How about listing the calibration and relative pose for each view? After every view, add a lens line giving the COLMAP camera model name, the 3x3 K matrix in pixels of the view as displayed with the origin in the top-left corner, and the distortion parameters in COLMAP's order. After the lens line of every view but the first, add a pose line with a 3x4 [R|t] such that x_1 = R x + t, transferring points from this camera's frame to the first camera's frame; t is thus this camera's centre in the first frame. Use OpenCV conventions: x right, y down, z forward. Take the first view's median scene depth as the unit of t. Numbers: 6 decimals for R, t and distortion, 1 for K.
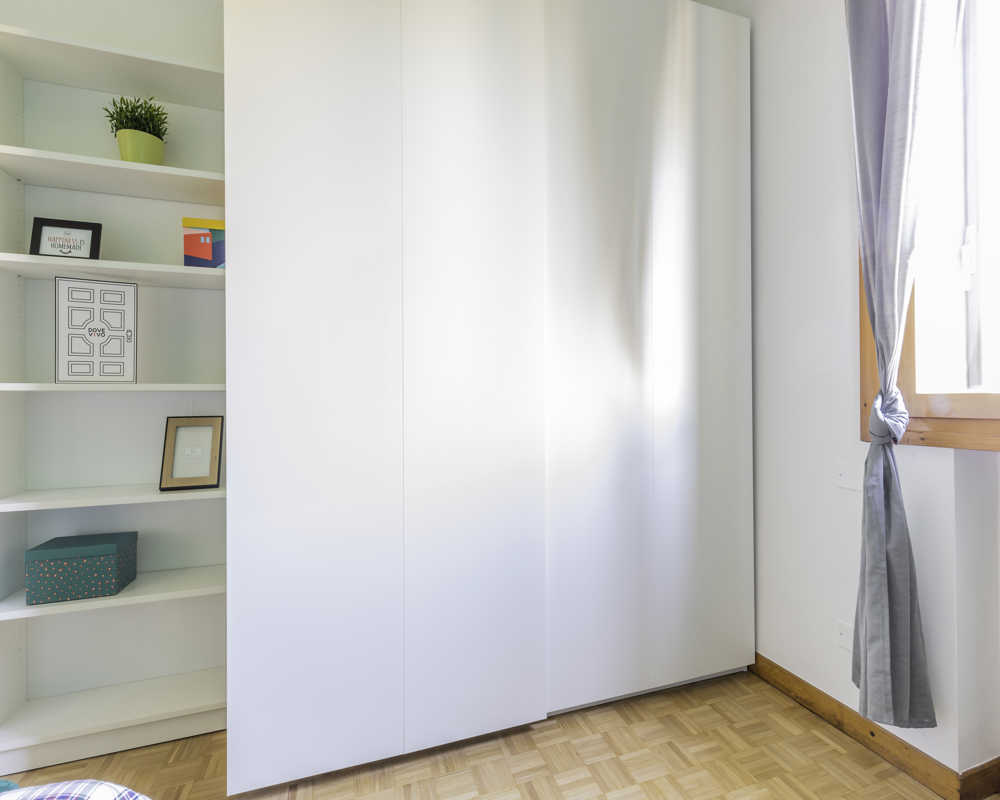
lens RADIAL K [[462.3, 0, 499.6], [0, 462.3, 397.2], [0, 0, 1]] dist [0.001868, -0.000599]
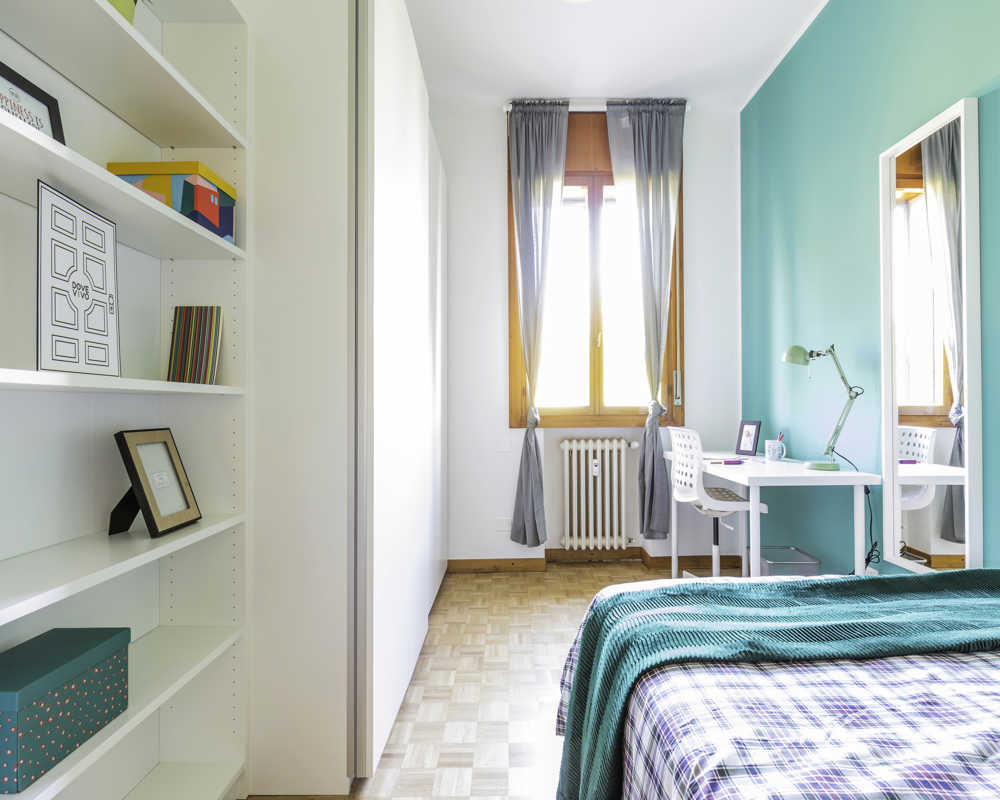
lens RADIAL K [[521.3, 0, 500.8], [0, 521.3, 405.8], [0, 0, 1]] dist [-0.002205, -0.000354]
pose [[0.300347, 0.010467, 0.953773, -1.341831], [-0.002836, 0.999945, -0.010081, 0.013082], [-0.953826, 0.000322, 0.300360, 0.282270]]
